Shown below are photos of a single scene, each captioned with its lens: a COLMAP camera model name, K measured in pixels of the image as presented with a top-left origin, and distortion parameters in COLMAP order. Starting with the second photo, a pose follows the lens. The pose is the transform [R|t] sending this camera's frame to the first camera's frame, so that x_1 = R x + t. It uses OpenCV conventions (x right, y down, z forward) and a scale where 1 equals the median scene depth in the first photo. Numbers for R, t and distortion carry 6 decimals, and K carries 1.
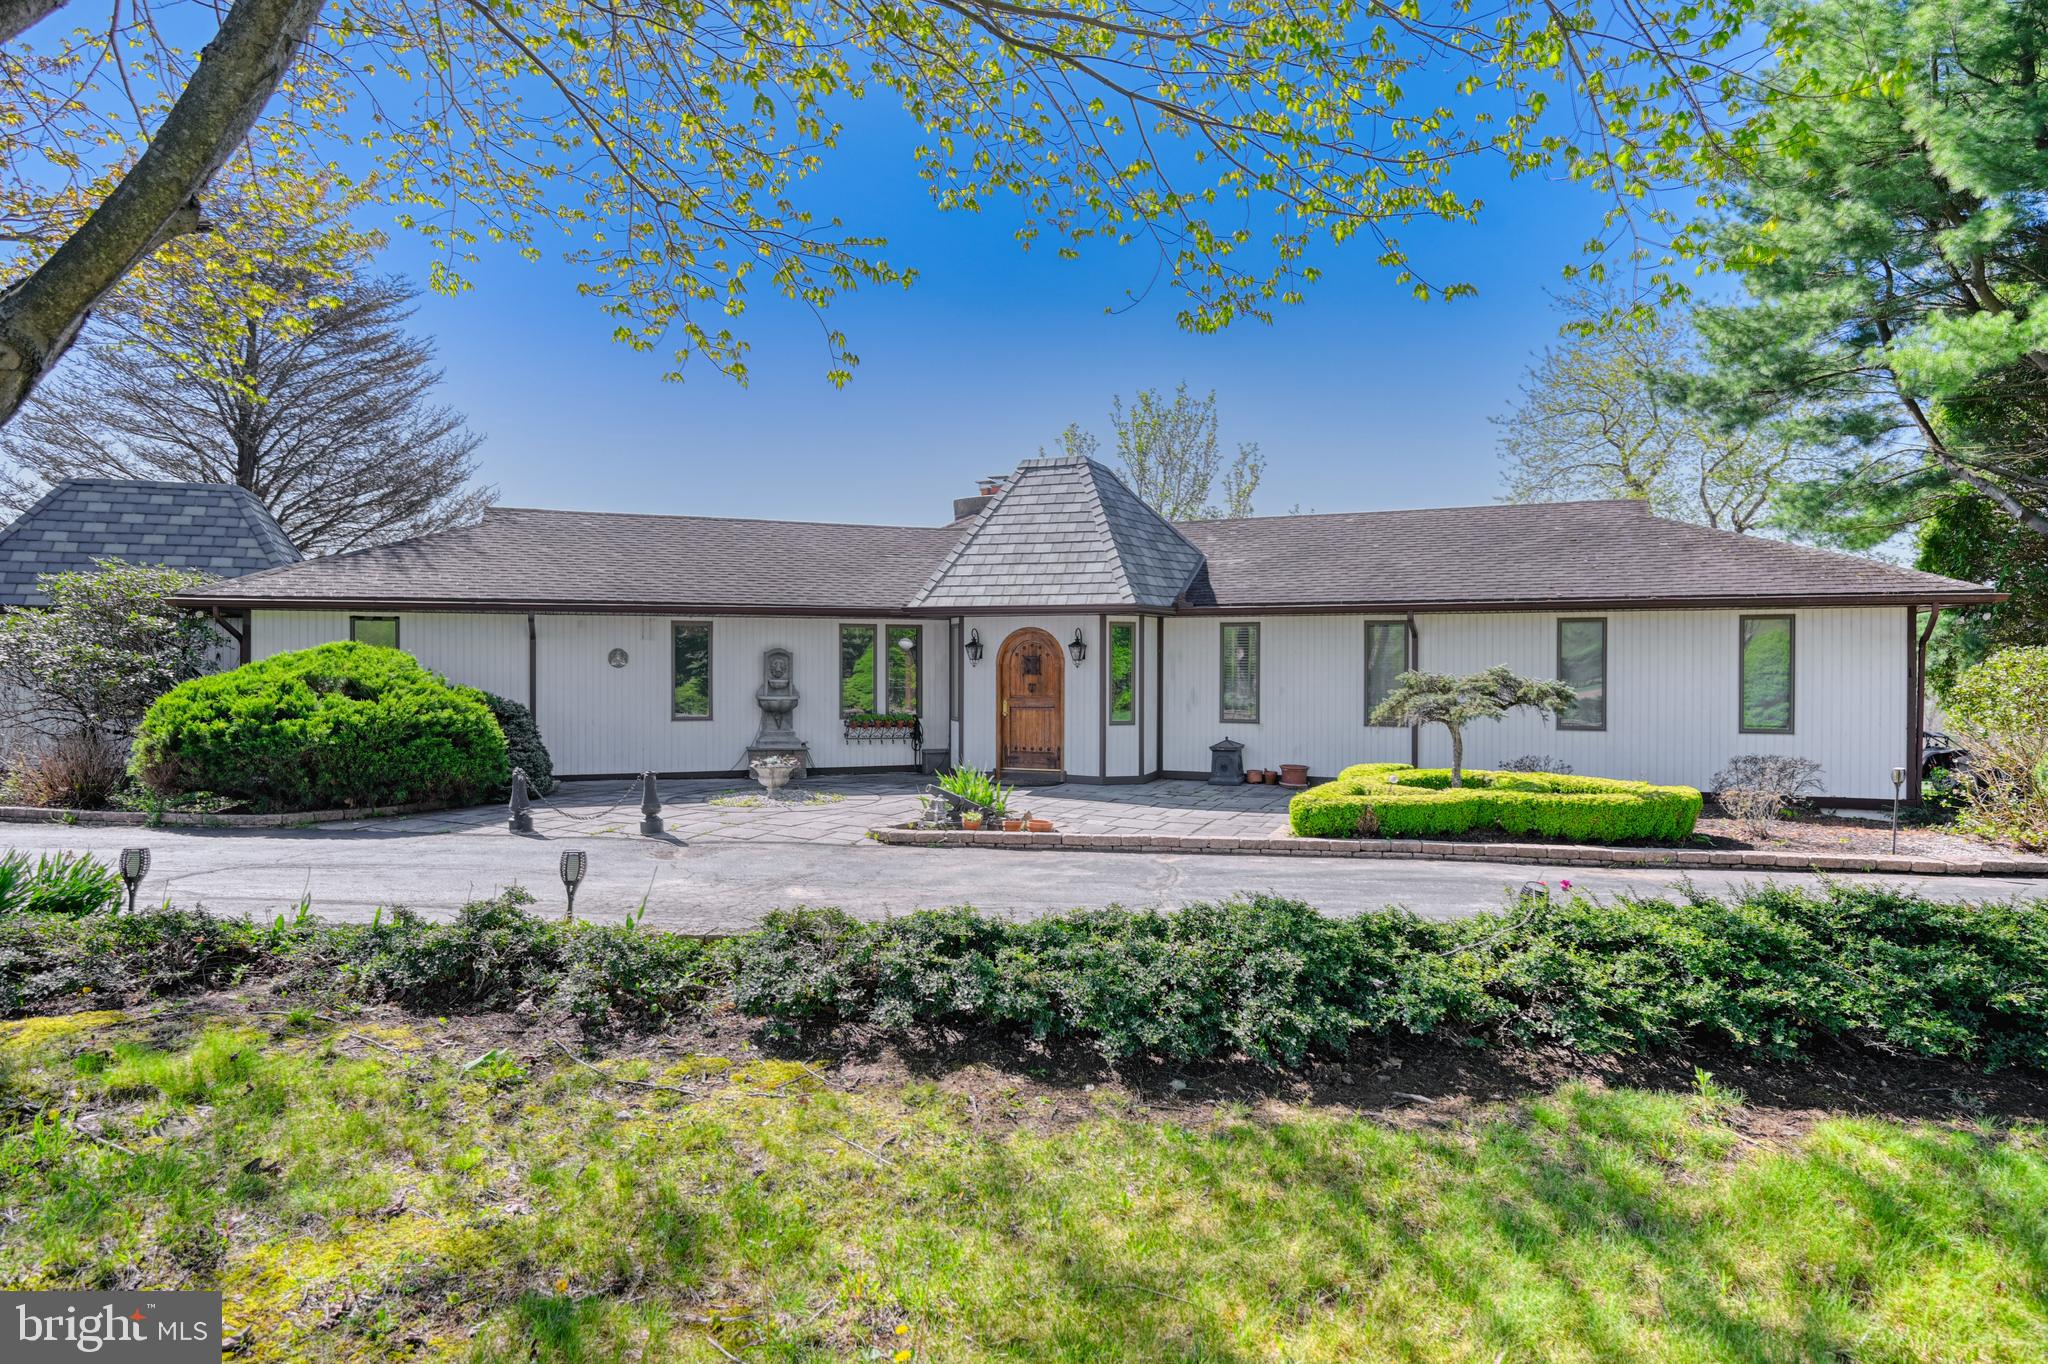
lens RADIAL K [[1191.9, 0, 1023.7], [0, 1191.9, 675.7], [0, 0, 1]] dist [0.002151, 0.000767]
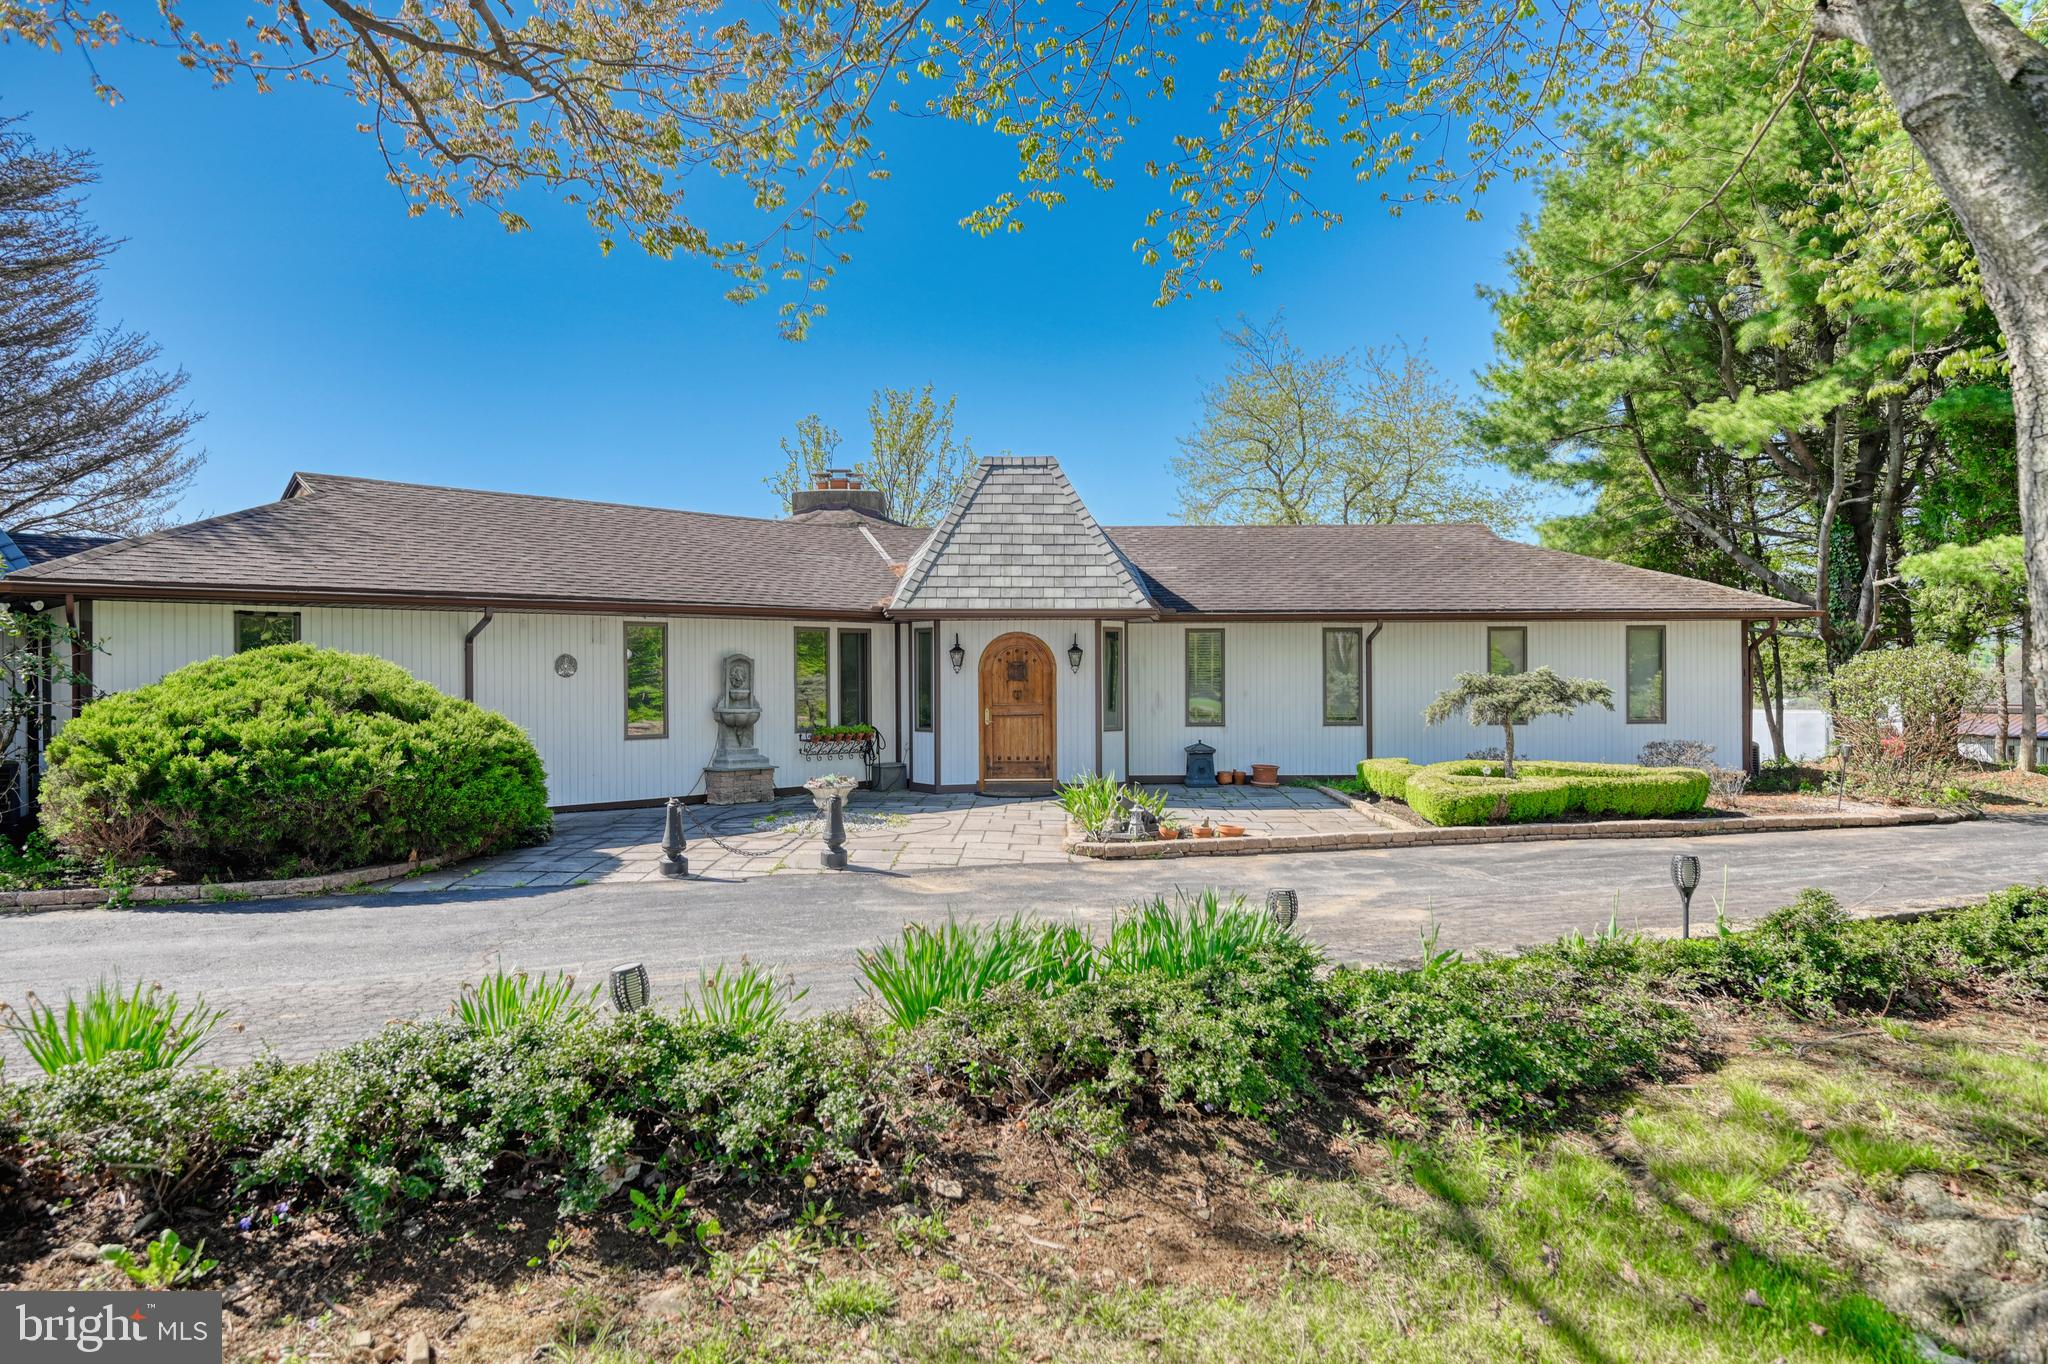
lens RADIAL K [[1228.9, 0, 1023.9], [0, 1228.9, 684.8], [0, 0, 1]] dist [0.000935, 0.000561]
pose [[0.915716, -0.010589, 0.401688, -0.392413], [0.010503, 0.999942, 0.002416, -0.000334], [-0.401690, 0.002006, 0.915774, 0.092225]]
